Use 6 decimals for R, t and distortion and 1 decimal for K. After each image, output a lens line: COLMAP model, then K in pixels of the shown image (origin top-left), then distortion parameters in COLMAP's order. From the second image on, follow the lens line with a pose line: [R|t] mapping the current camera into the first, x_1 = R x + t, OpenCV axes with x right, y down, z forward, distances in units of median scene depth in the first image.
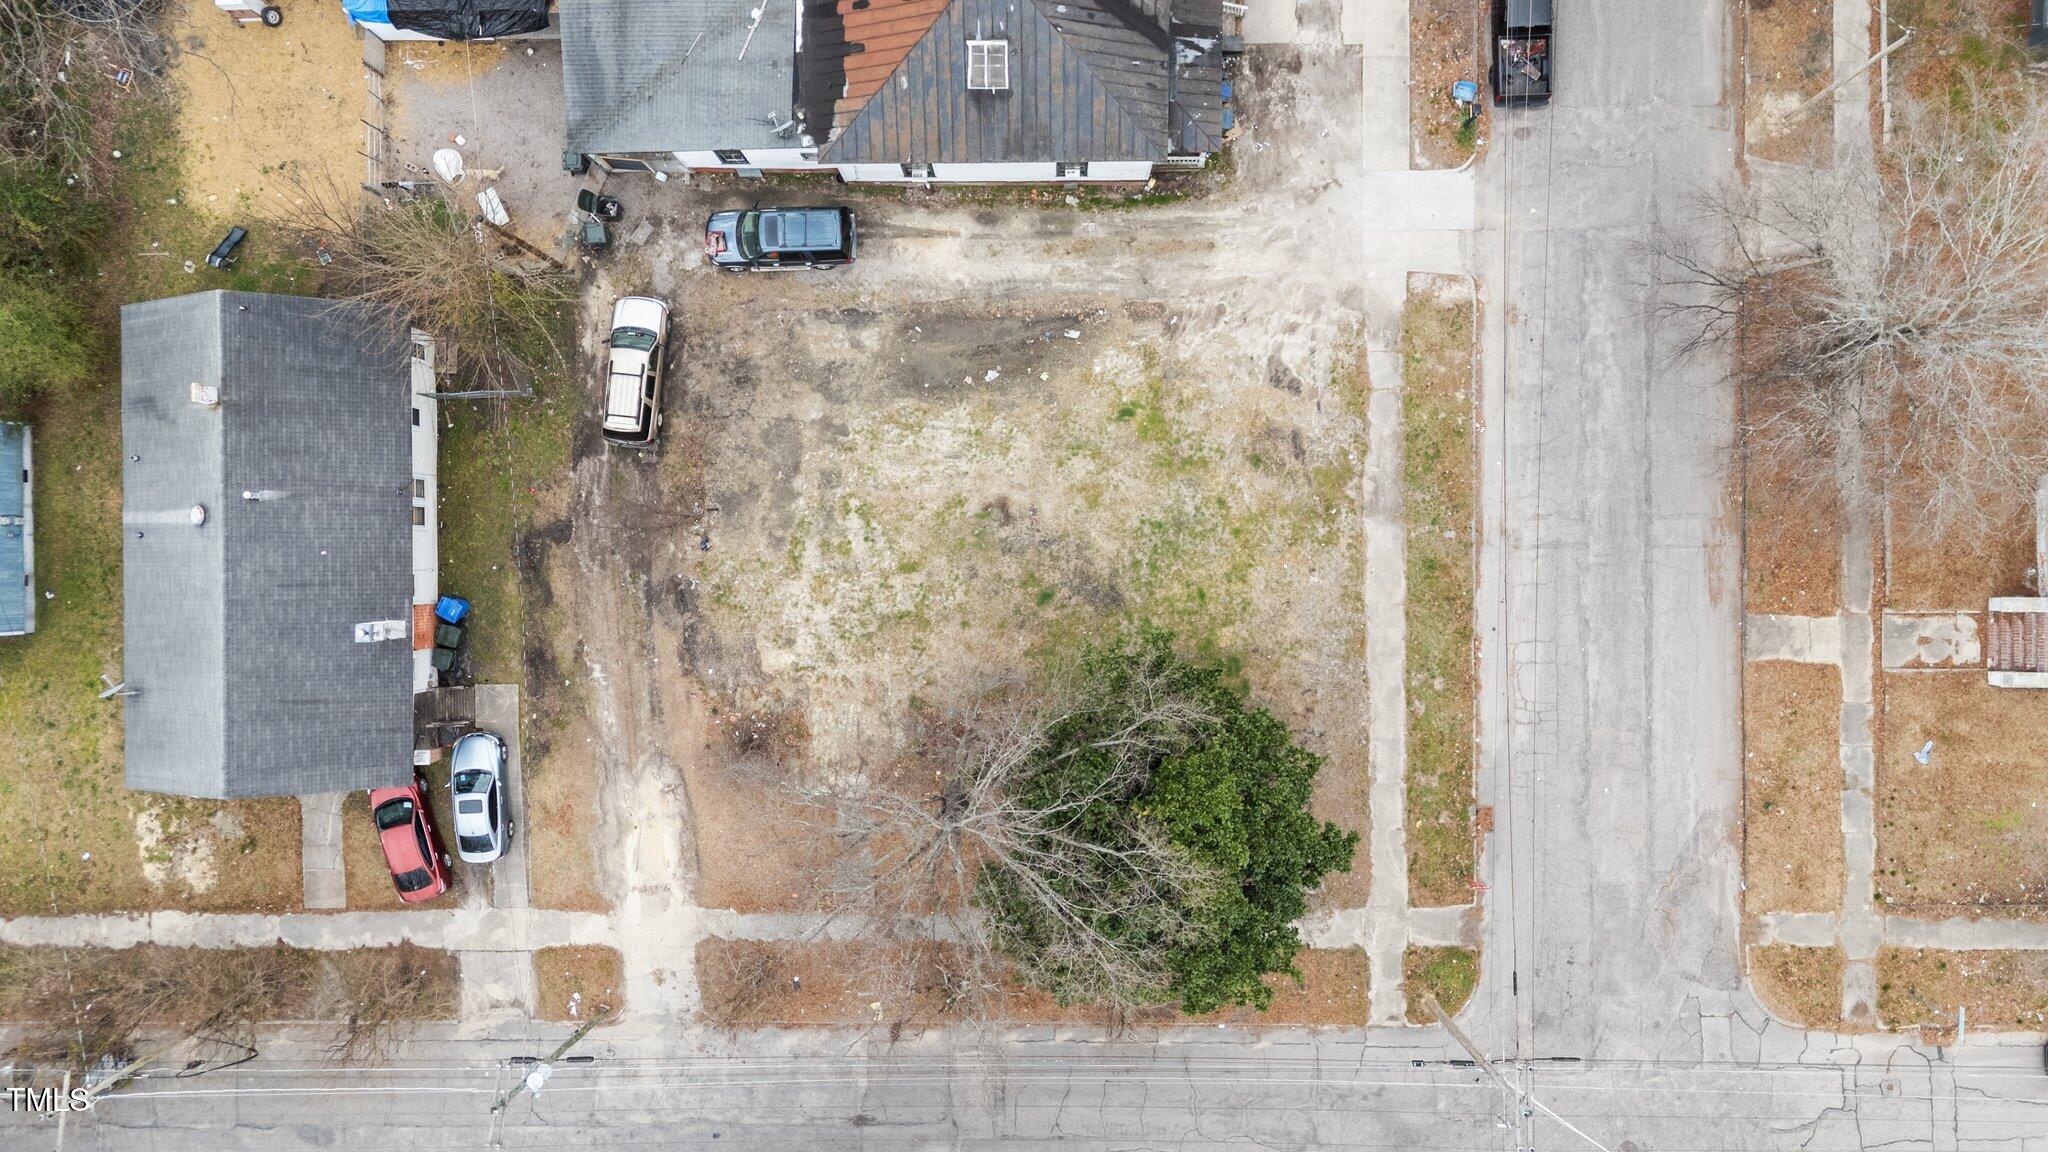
lens RADIAL K [[1473.8, 0, 1026.3], [0, 1473.8, 610.0], [0, 0, 1]] dist [0.043579, -0.040552]
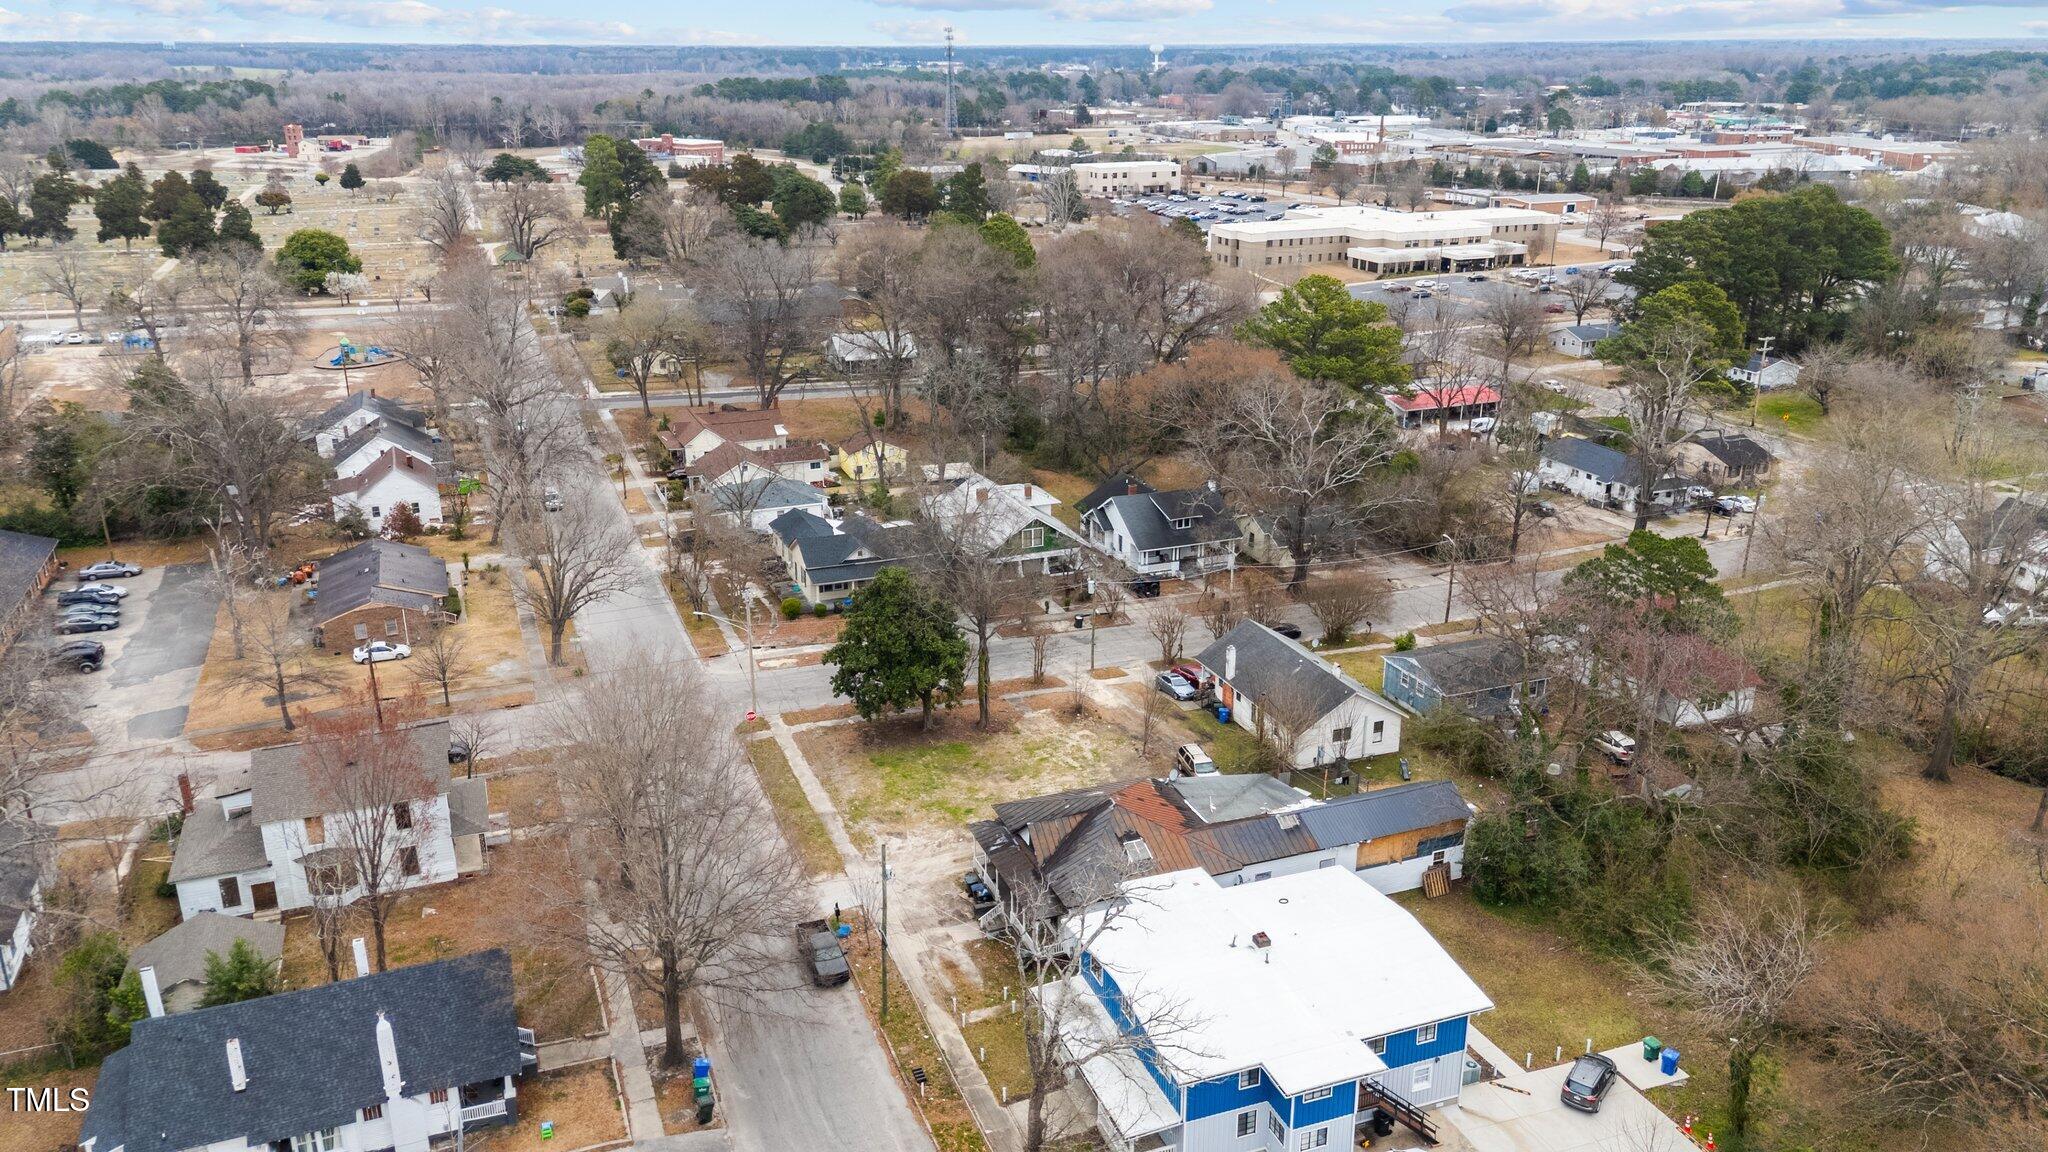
lens RADIAL K [[1473.8, 0, 1026.3], [0, 1473.8, 610.0], [0, 0, 1]] dist [0.043579, -0.040552]
pose [[-0.935947, 0.136716, -0.324519, 0.591131], [-0.351817, -0.323464, 0.878405, -1.780630], [0.015121, 0.936312, 0.350845, 0.070332]]
